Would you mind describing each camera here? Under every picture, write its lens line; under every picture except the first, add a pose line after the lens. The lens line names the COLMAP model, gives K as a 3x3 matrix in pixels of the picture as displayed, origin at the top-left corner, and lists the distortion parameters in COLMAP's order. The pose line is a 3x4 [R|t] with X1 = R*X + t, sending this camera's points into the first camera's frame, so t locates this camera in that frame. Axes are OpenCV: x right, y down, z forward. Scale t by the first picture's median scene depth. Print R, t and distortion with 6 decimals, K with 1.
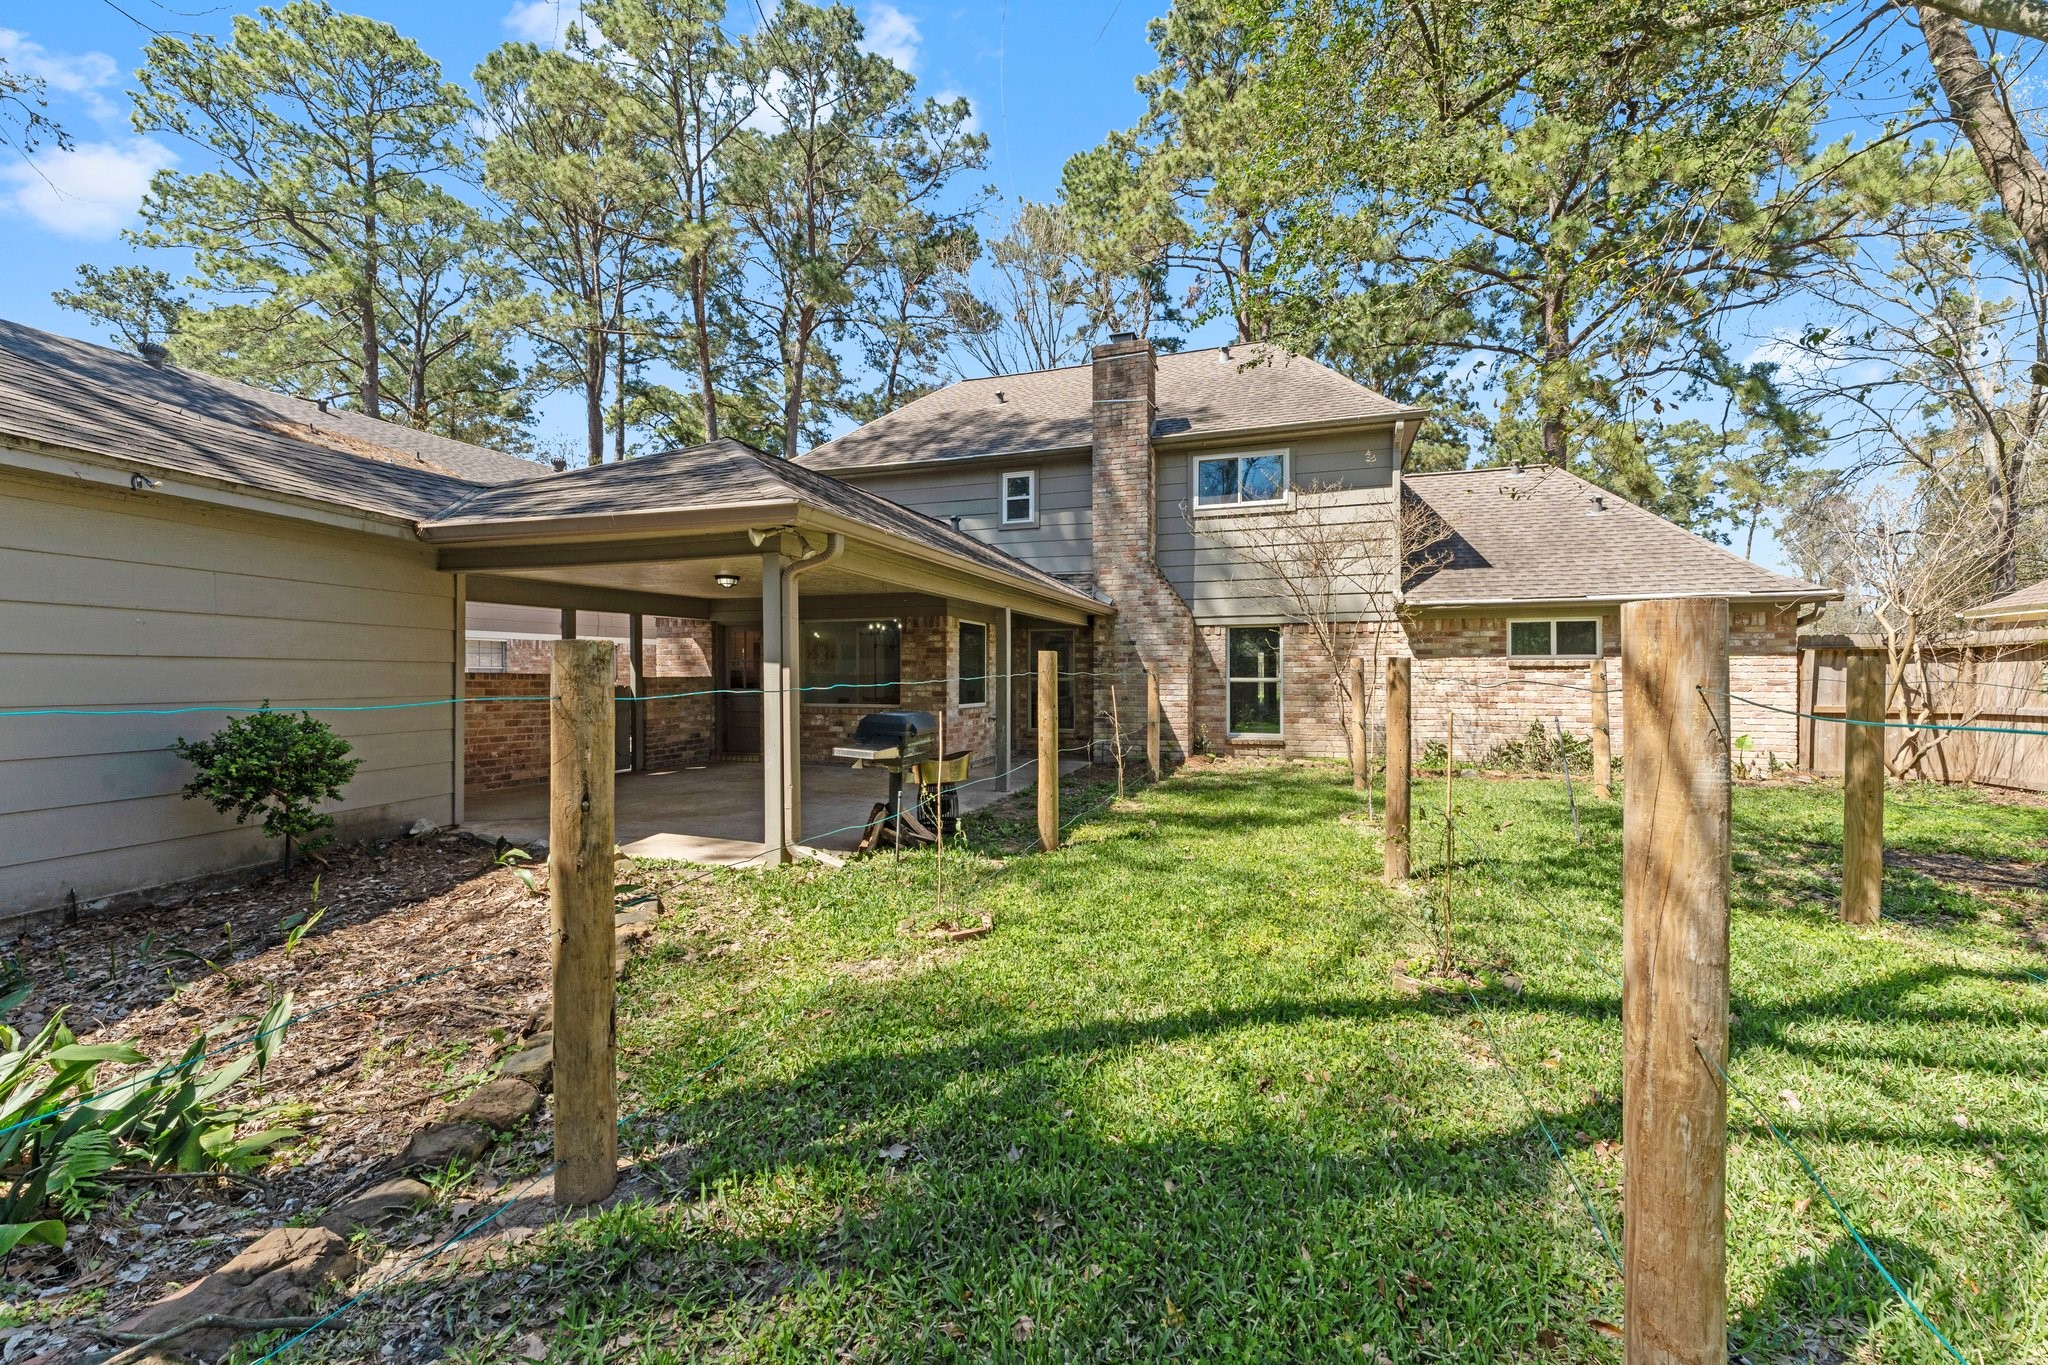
lens RADIAL K [[817.8, 0, 1026.6], [0, 817.8, 675.5], [0, 0, 1]] dist [0.007394, -0.000039]
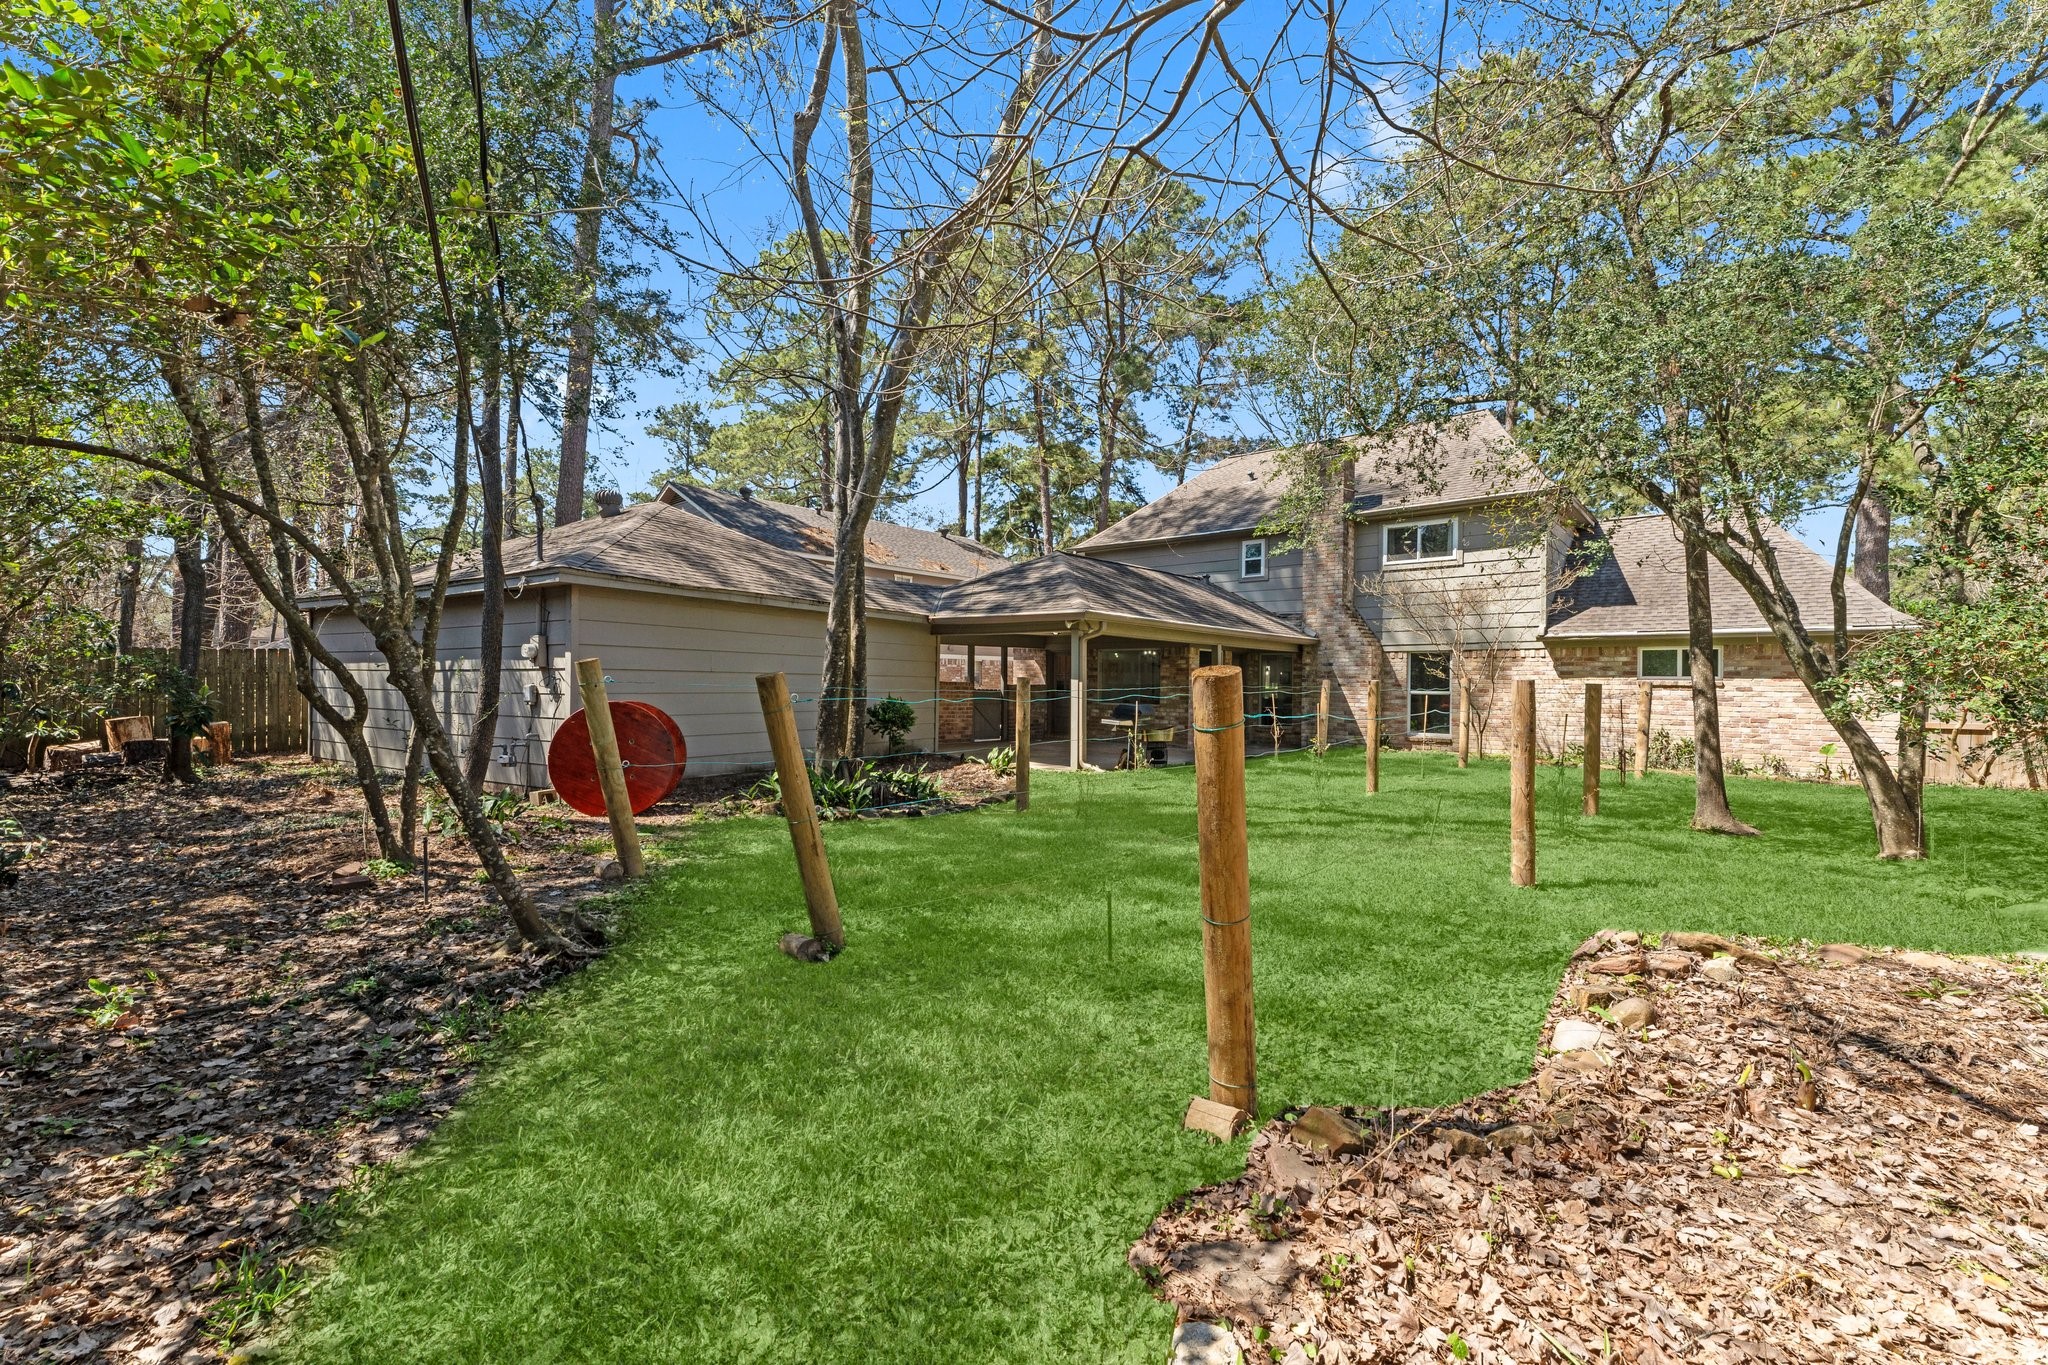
lens RADIAL K [[817.8, 0, 1024.6], [0, 817.8, 679.7], [0, 0, 1]] dist [0.007394, -0.000039]
pose [[0.926717, 0.011138, -0.375594, 0.168757], [-0.013092, 0.999911, -0.002650, -0.003398], [0.375531, 0.007373, 0.926780, -0.470546]]
